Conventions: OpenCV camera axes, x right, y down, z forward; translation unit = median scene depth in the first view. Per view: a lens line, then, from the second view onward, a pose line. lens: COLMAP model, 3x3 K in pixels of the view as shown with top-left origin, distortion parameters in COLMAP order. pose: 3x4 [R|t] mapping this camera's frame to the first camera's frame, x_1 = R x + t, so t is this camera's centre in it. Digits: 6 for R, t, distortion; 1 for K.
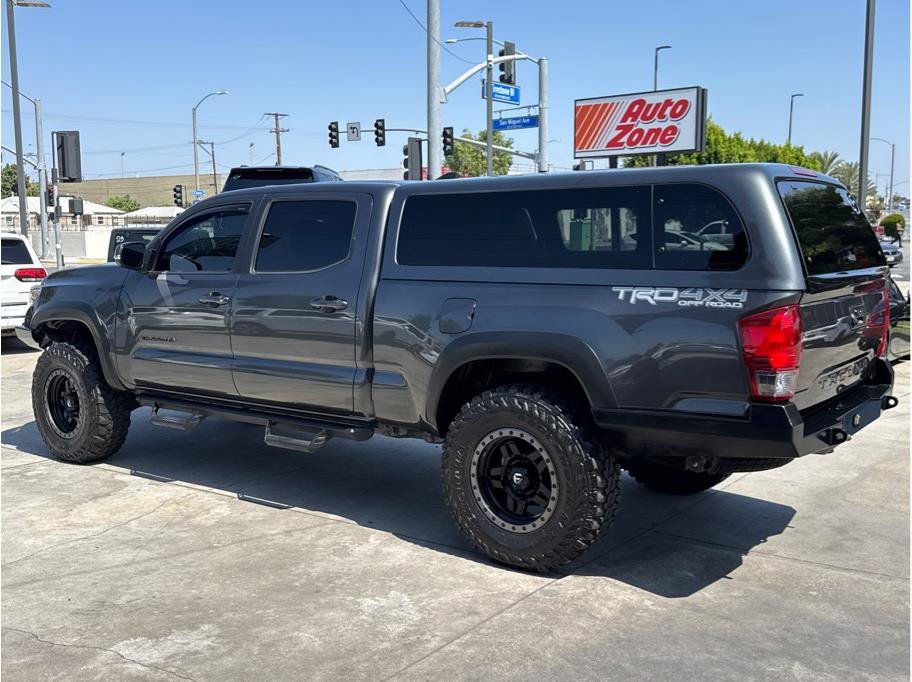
lens RADIAL K [[911.6, 0, 456.0], [0, 911.6, 341.0], [0, 0, 1]] dist [0.191983, -0.413277]
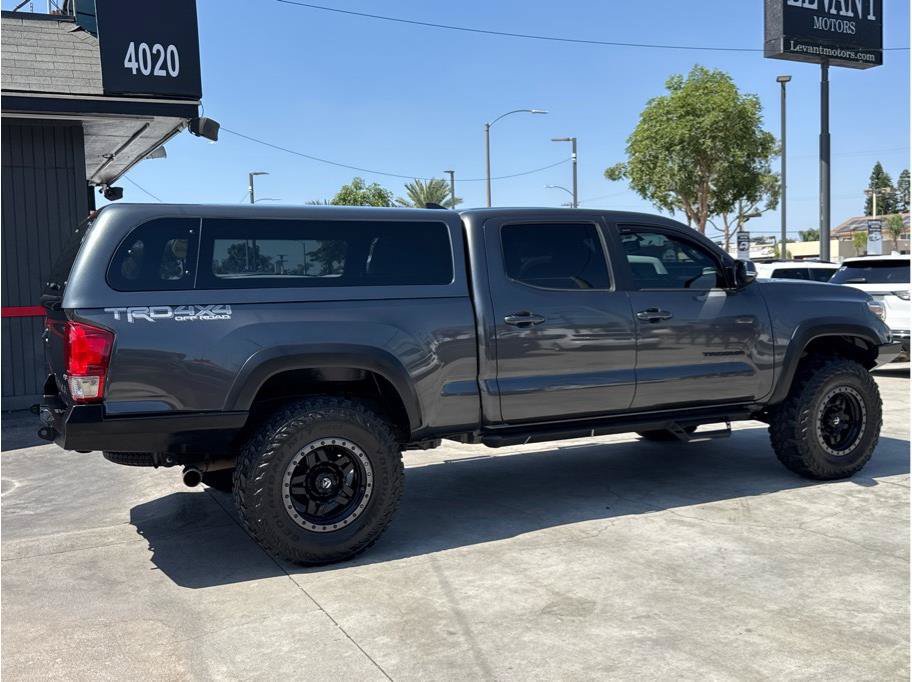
lens RADIAL K [[897.4, 0, 449.8], [0, 897.4, 337.6], [0, 0, 1]] dist [0.161424, -0.328843]
pose [[-0.451019, 0.073441, -0.889488, 0.978397], [-0.079367, 0.989360, 0.121931, -0.162568], [0.888978, 0.125589, -0.440392, 1.555903]]
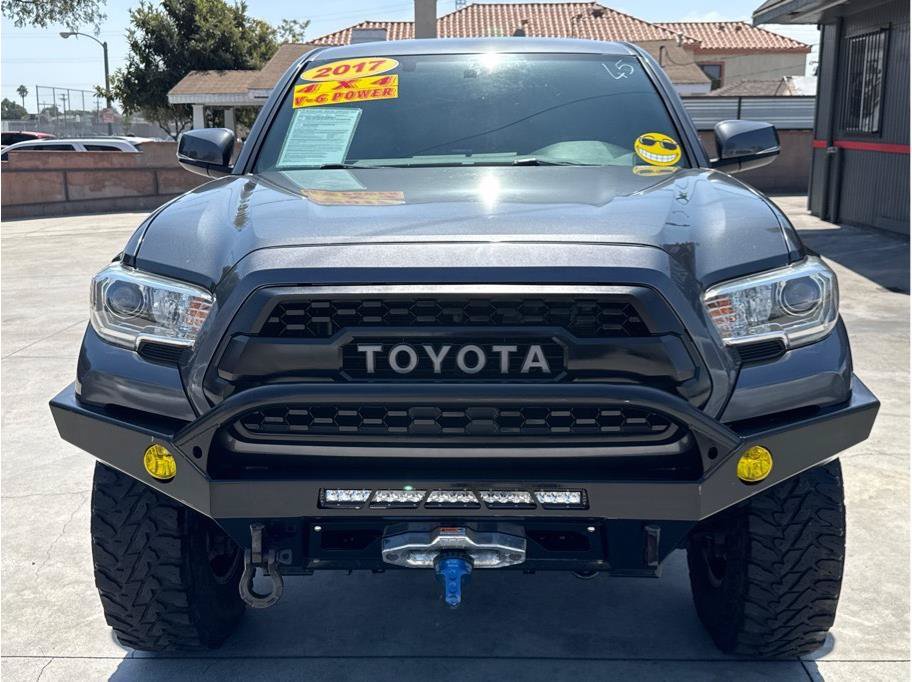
lens RADIAL K [[1002.8, 0, 456.0], [0, 1002.8, 341.0], [0, 0, 1]] dist [0.098099, -0.050636]
pose [[-0.564524, -0.163725, 0.809016, -0.844562], [0.107086, 0.957320, 0.268462, -0.178710], [-0.818441, 0.238187, -0.522898, 1.636185]]
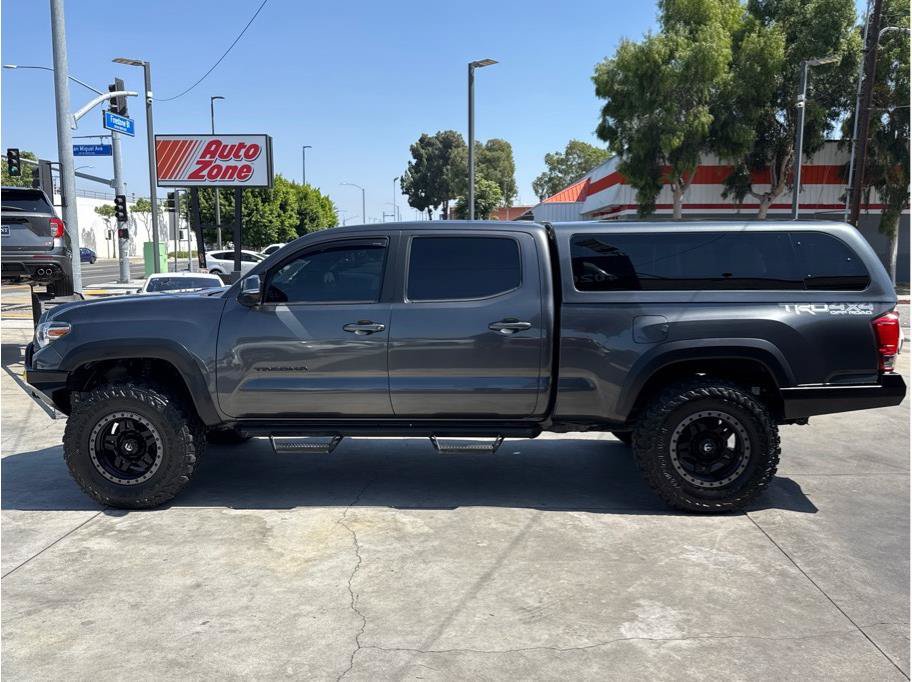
lens RADIAL K [[747.8, 0, 456.0], [0, 747.8, 341.0], [0, 0, 1]] dist [0.108714, -0.172342]
pose [[0.831197, -0.063799, 0.552306, -0.675604], [0.063061, 0.997802, 0.020356, -0.042078], [-0.552390, 0.017909, 0.833393, 0.217360]]
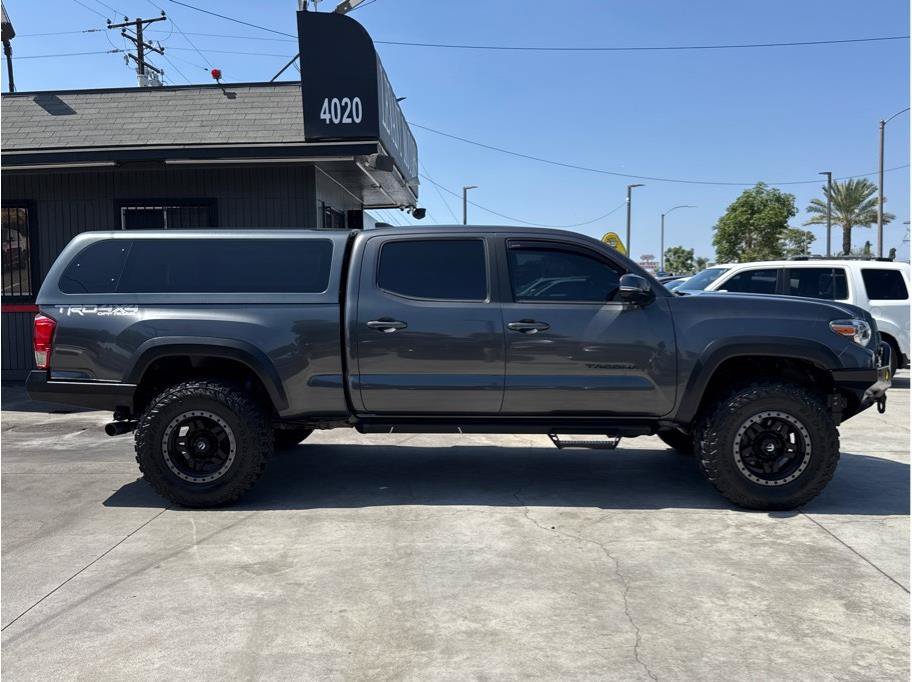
lens RADIAL K [[807.9, 0, 451.1], [0, 807.9, 340.1], [0, 0, 1]] dist [0.151892, -0.279242]
pose [[-0.831123, 0.048779, -0.553945, 0.566053], [-0.052875, 0.984700, 0.166042, -0.222098], [0.553569, 0.167291, -0.815828, 2.064806]]
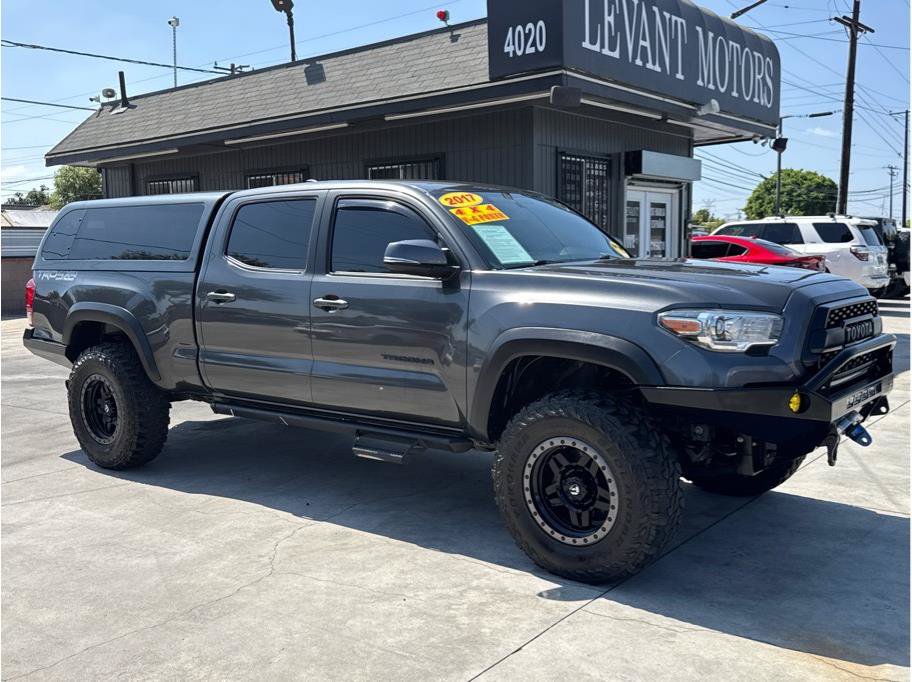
lens RADIAL K [[911.6, 0, 456.0], [0, 911.6, 341.0], [0, 0, 1]] dist [0.191983, -0.413277]
pose [[-0.999313, 0.018510, 0.032123, -0.221971], [0.025146, 0.975085, 0.220401, -0.243363], [-0.027243, 0.221058, -0.974880, 2.215175]]
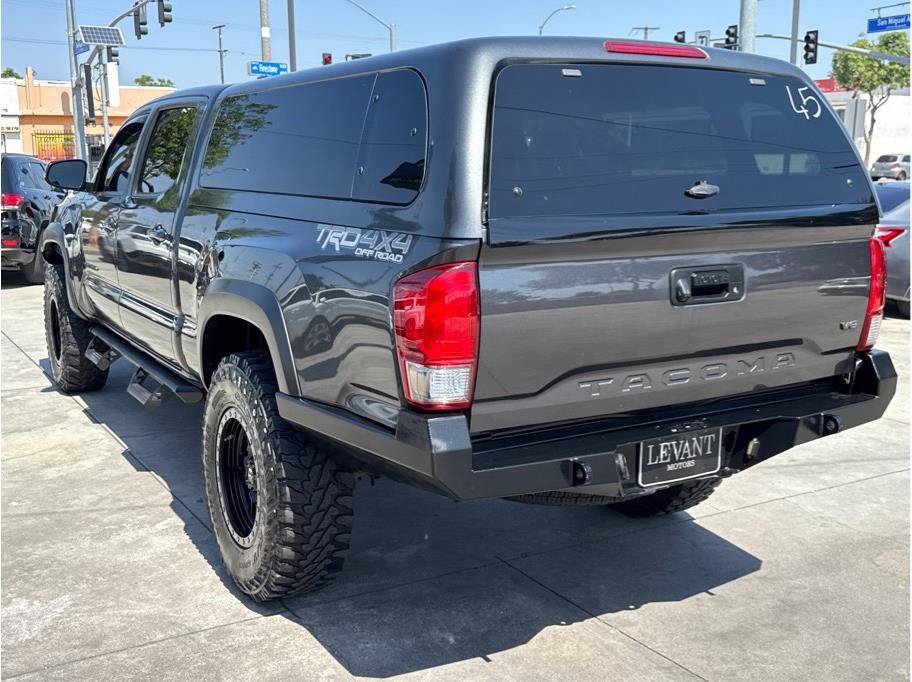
lens RADIAL K [[960.6, 0, 456.0], [0, 960.6, 341.0], [0, 0, 1]] dist [0.186763, -0.399825]
pose [[0.924064, 0.075538, -0.374700, 0.411317], [-0.049918, 0.995732, 0.077632, -0.024418], [0.378965, -0.053033, 0.923890, 0.264708]]
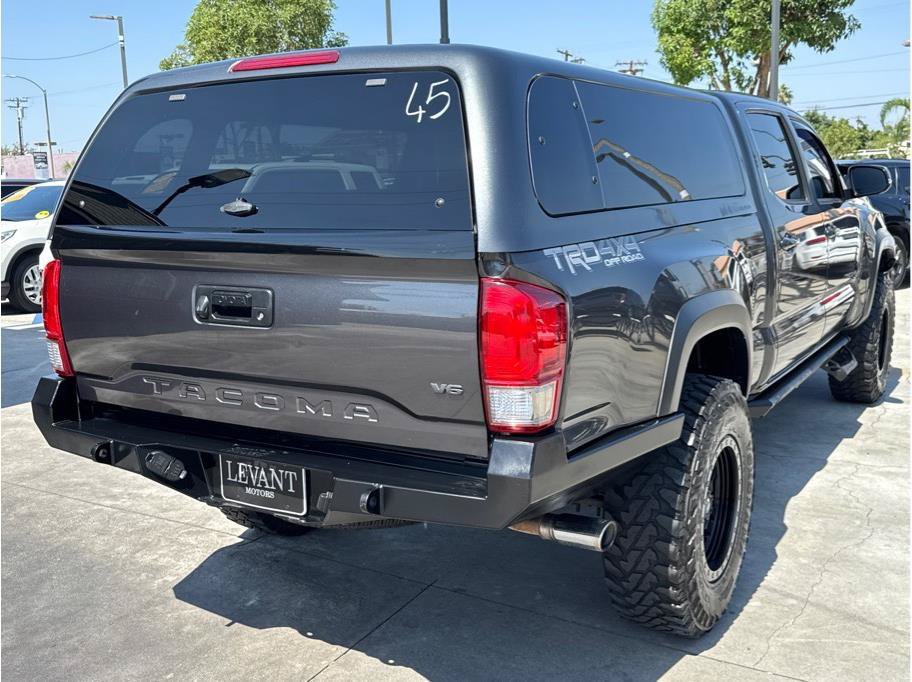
lens RADIAL K [[960.6, 0, 456.0], [0, 960.6, 341.0], [0, 0, 1]] dist [0.186763, -0.399825]
pose [[0.096012, 0.166841, -0.981298, 0.836417], [-0.093215, 0.983027, 0.158014, -0.091480], [0.991006, 0.076300, 0.109935, 0.849488]]
